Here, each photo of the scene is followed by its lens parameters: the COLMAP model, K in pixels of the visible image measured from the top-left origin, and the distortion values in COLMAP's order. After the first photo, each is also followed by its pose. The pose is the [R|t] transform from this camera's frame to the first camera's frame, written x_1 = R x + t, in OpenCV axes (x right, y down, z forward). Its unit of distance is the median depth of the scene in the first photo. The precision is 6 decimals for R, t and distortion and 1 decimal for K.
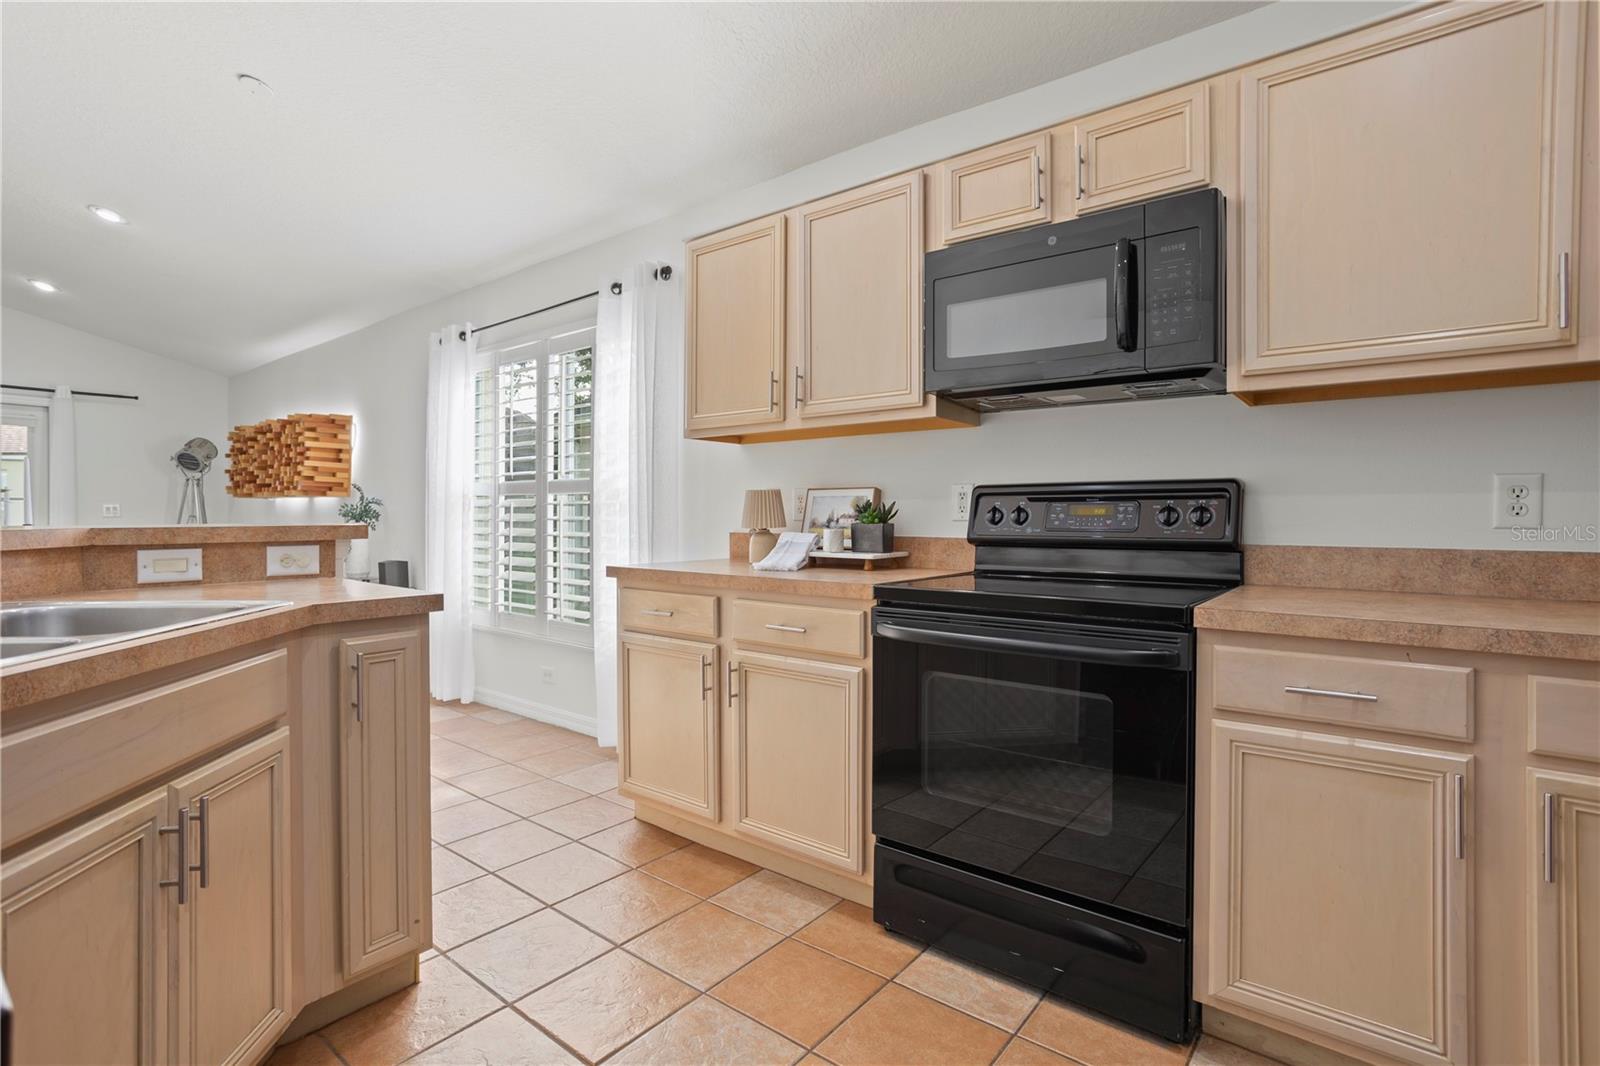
lens RADIAL K [[770.6, 0, 793.7], [0, 770.6, 528.3], [0, 0, 1]] dist [-0.054740, 0.031252]
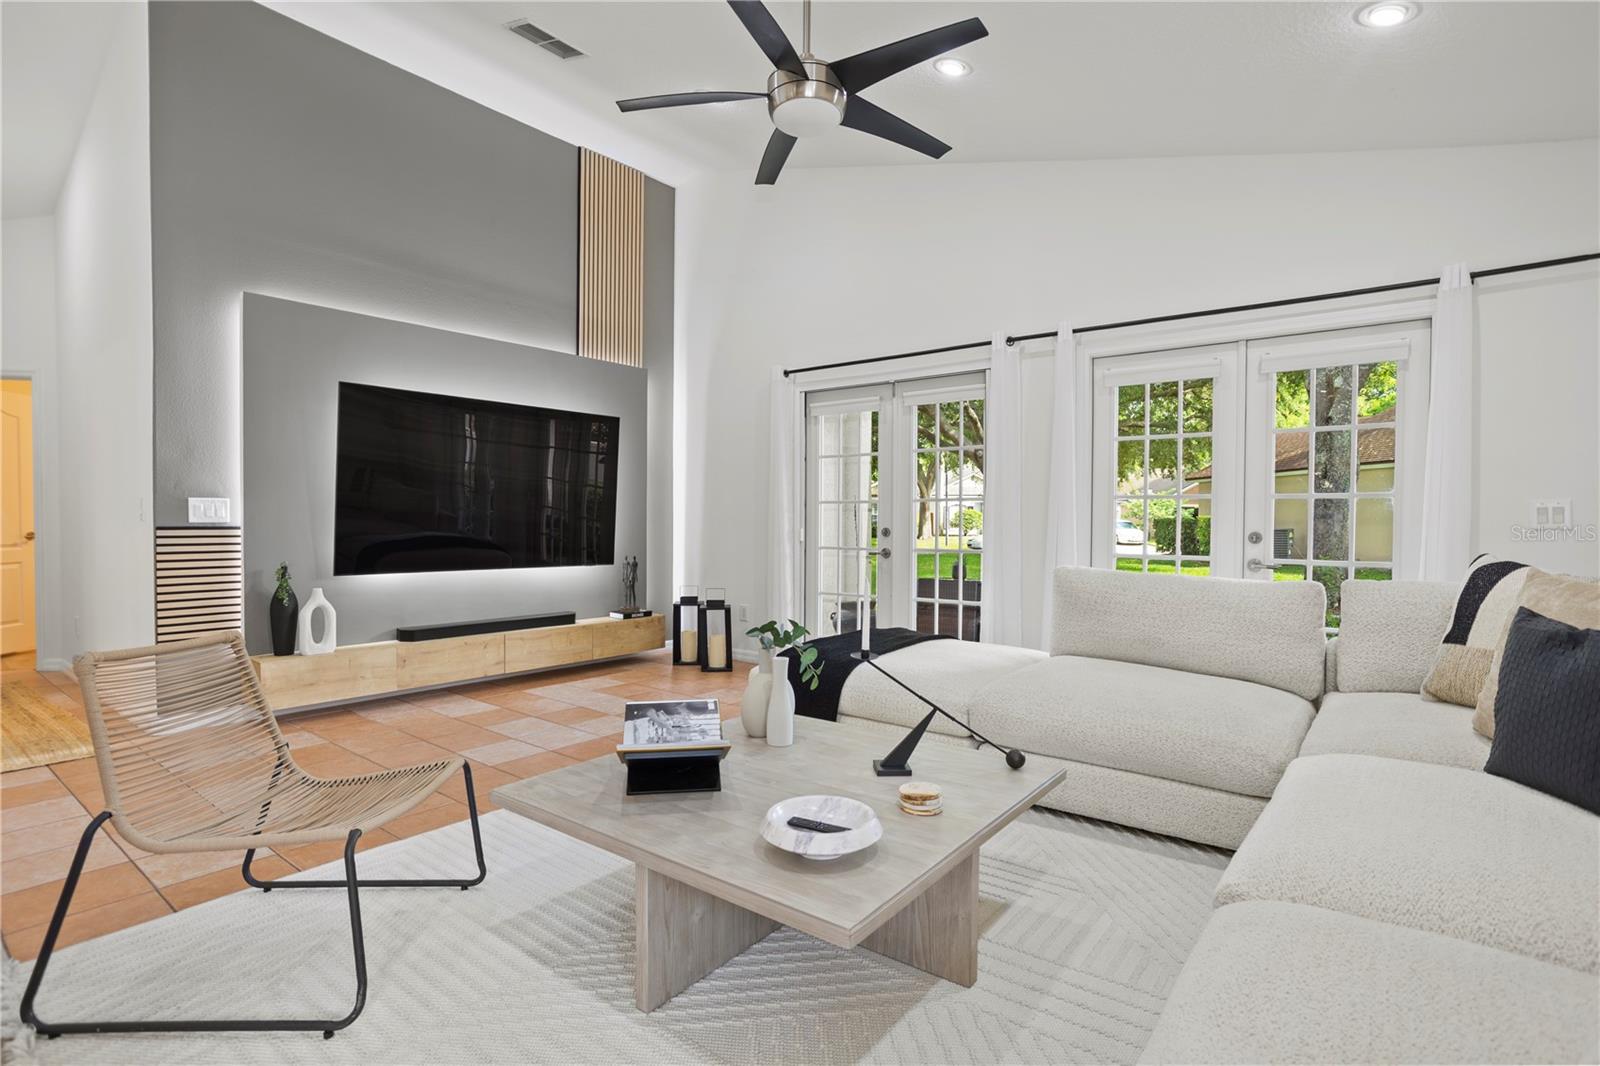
lens RADIAL K [[787.0, 0, 800.3], [0, 787.0, 521.1], [0, 0, 1]] dist [-0.045759, 0.025078]
pose [[-0.001218, -0.001152, -0.999999, -0.802858], [-0.022629, 0.999743, -0.001125, -0.016737], [0.999743, 0.022628, -0.001244, 0.996682]]
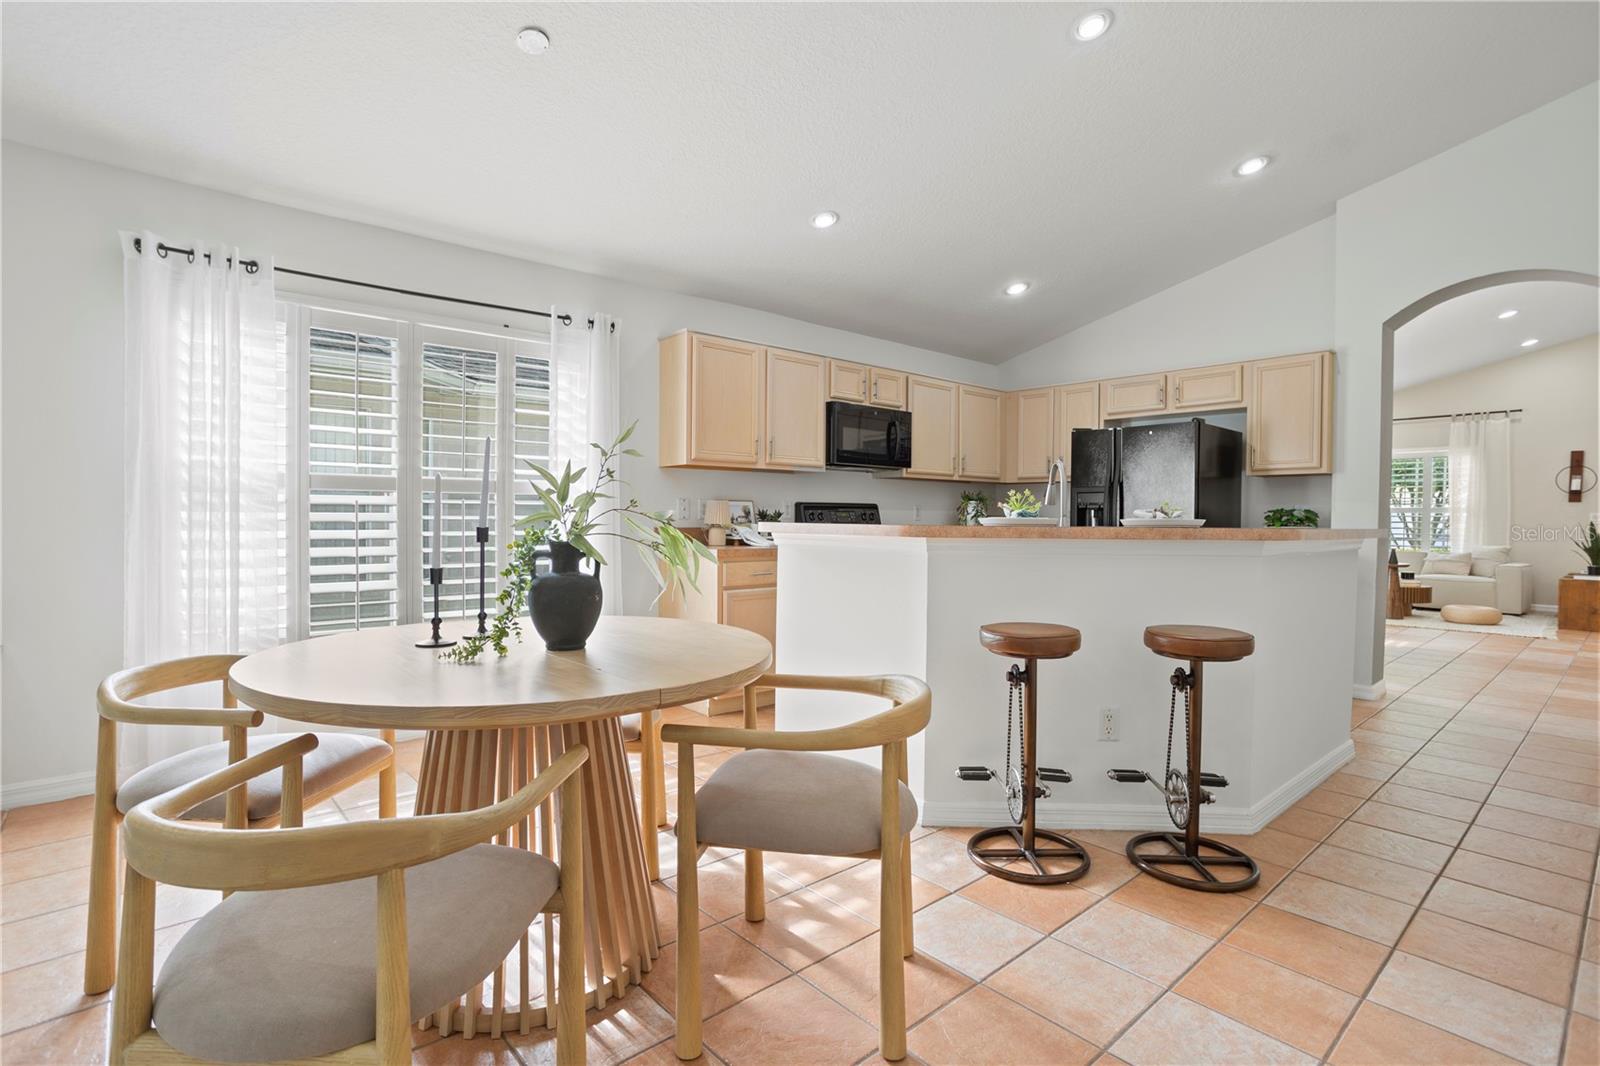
lens RADIAL K [[770.6, 0, 793.7], [0, 770.6, 528.3], [0, 0, 1]] dist [-0.054740, 0.031252]
pose [[0.184928, -0.014968, 0.982638, -1.224813], [0.010661, 0.999856, 0.013224, -0.008225], [-0.982694, 0.008030, 0.185061, 0.411592]]
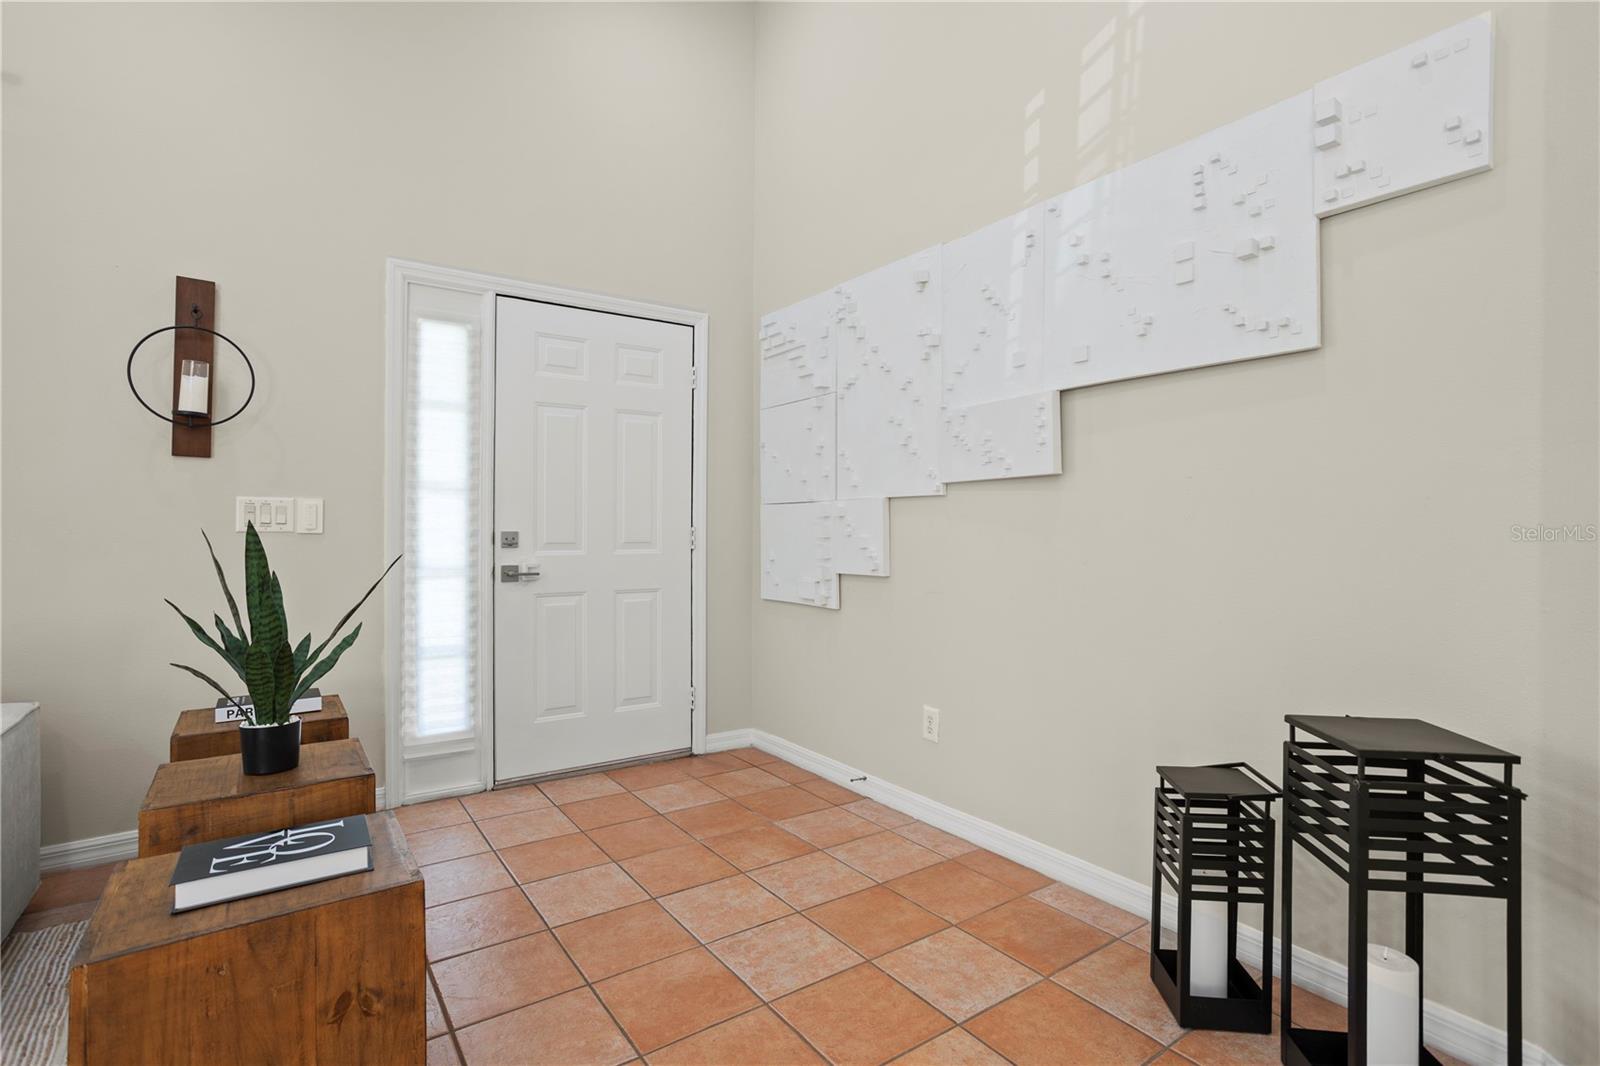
lens RADIAL K [[770.6, 0, 793.7], [0, 770.6, 528.3], [0, 0, 1]] dist [-0.054740, 0.031252]
pose [[-0.957089, -0.004065, 0.289766, 0.989927], [0.001898, 0.999792, 0.020296, 0.020351], [-0.289788, 0.019975, -0.956882, -1.177189]]
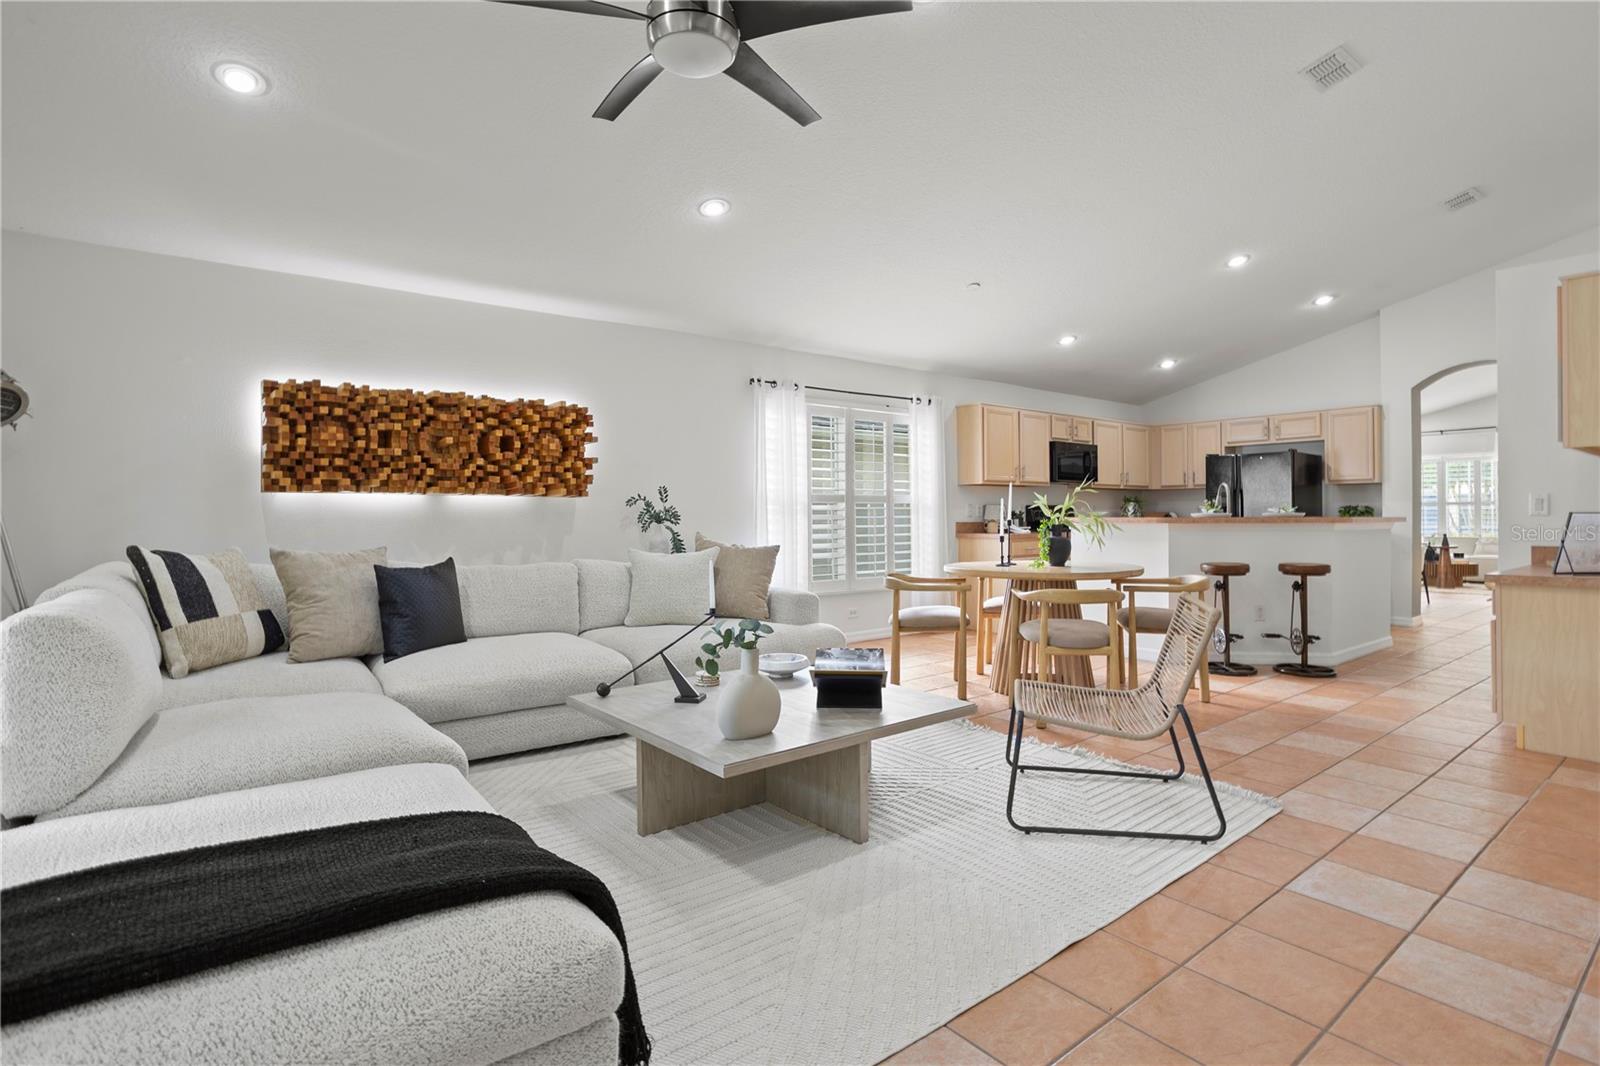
lens RADIAL K [[787.0, 0, 800.3], [0, 787.0, 521.1], [0, 0, 1]] dist [-0.045759, 0.025078]
pose [[0.239771, -0.008206, 0.970795, -2.156951], [0.023669, 0.999716, 0.002605, -0.013190], [-0.970541, 0.022353, 0.239897, 0.758877]]
